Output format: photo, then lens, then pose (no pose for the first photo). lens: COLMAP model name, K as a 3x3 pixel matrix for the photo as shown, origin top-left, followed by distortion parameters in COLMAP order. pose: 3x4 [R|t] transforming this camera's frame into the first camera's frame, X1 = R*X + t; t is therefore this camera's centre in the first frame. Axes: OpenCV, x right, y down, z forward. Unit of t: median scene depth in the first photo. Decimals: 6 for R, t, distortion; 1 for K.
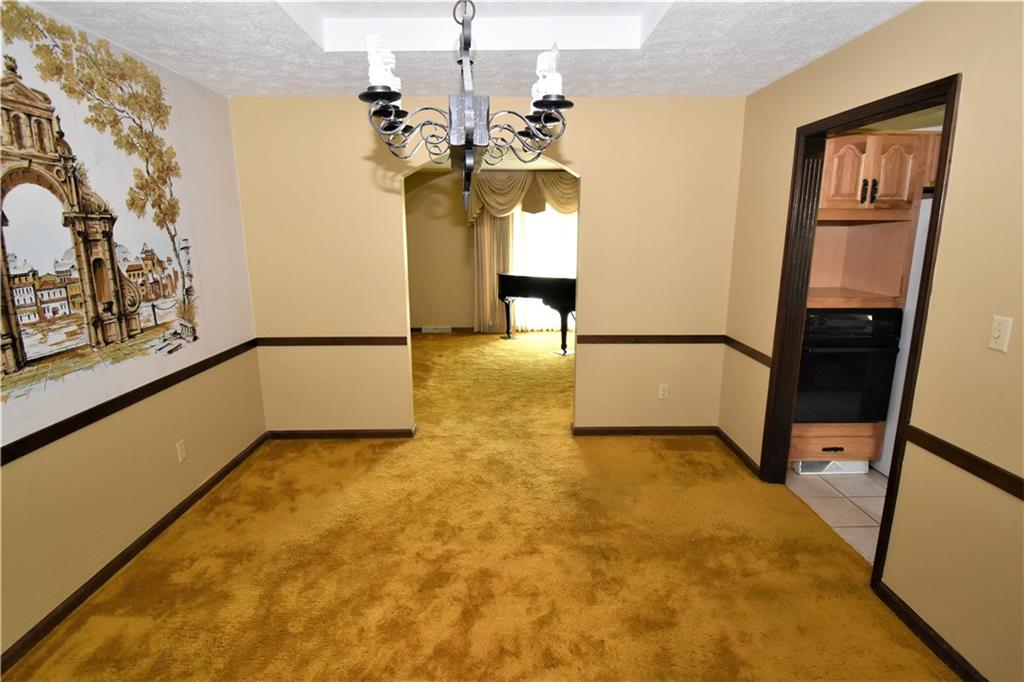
lens RADIAL K [[519.1, 0, 514.2], [0, 519.1, 335.0], [0, 0, 1]] dist [0.001137, -0.000996]
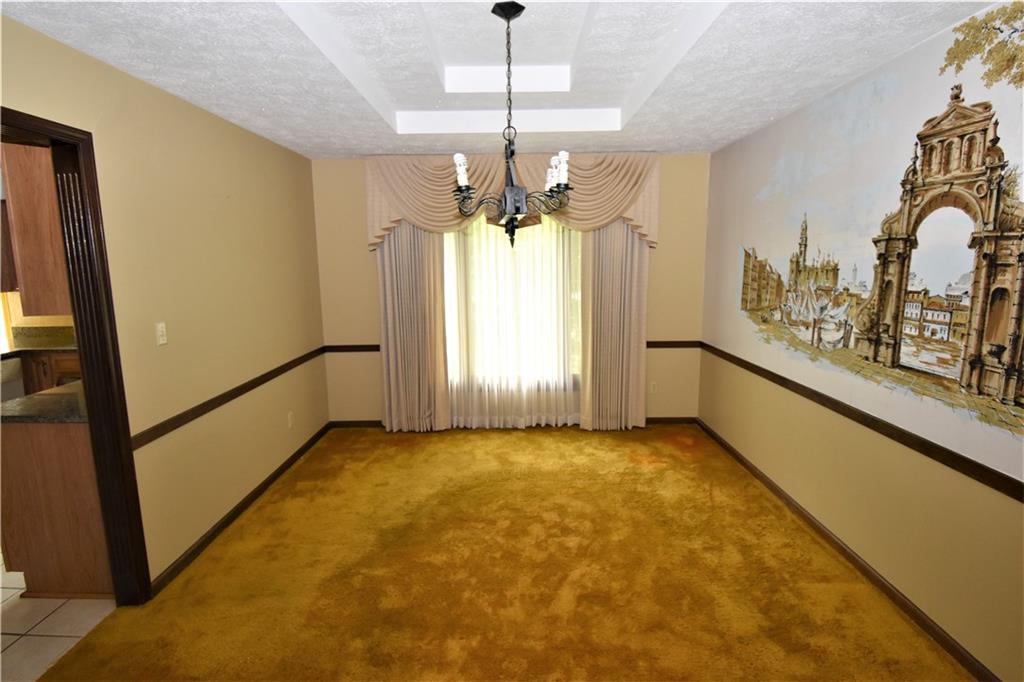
lens RADIAL K [[519.1, 0, 513.9], [0, 519.1, 339.1], [0, 0, 1]] dist [0.001137, -0.000996]
pose [[-0.999877, 0.015165, 0.003886, -0.074817], [0.015555, 0.934362, 0.355985, -0.389699], [0.001767, 0.356001, -0.934484, 1.873285]]
